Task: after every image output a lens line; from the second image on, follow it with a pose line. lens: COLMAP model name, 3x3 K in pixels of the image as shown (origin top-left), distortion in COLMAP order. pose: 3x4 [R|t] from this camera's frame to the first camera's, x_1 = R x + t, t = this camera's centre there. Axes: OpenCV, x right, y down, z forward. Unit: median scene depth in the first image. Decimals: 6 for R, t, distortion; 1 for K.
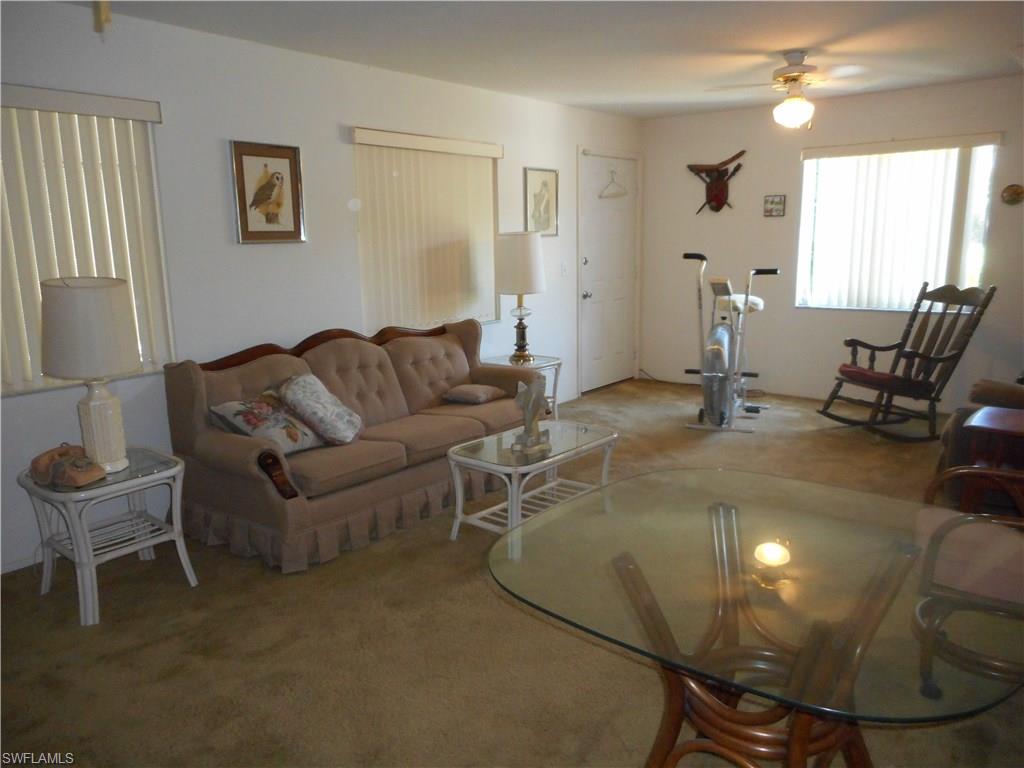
lens RADIAL K [[769.7, 0, 509.2], [0, 769.7, 383.0], [0, 0, 1]] dist [0.024716, 0.003543]
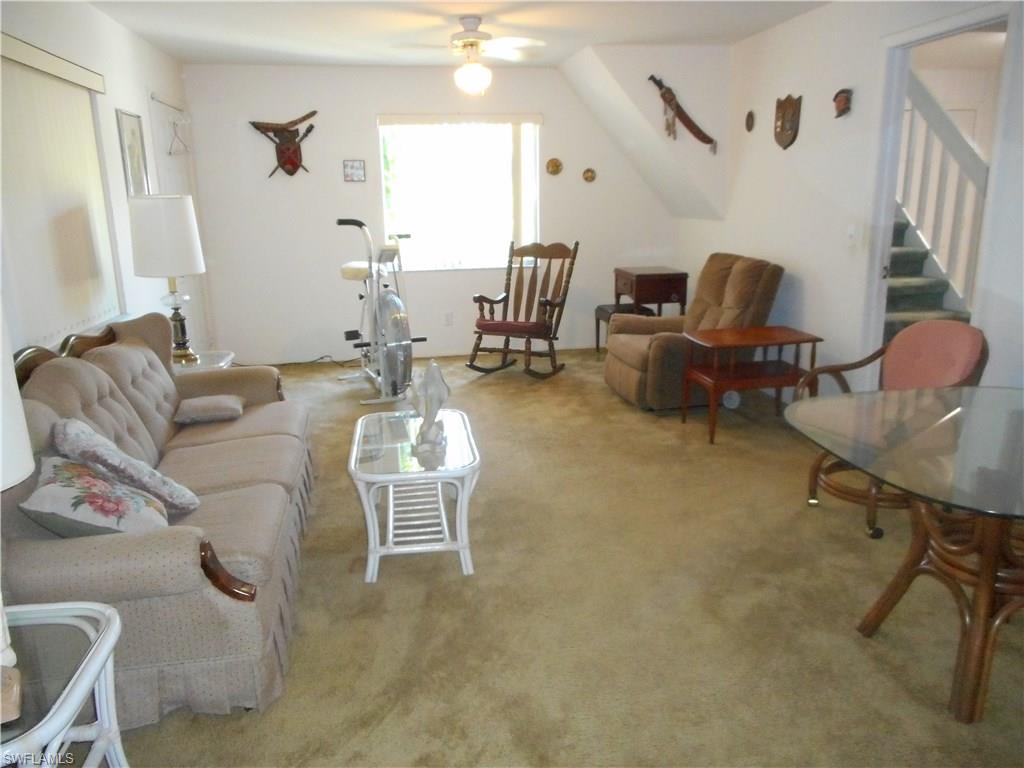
lens RADIAL K [[769.7, 0, 505.5], [0, 769.7, 386.9], [0, 0, 1]] dist [0.024716, 0.003543]
pose [[0.673772, -0.176754, 0.717488, -0.335781], [0.147464, 0.983602, 0.103833, -0.036975], [-0.724075, 0.035844, 0.688789, 0.223840]]
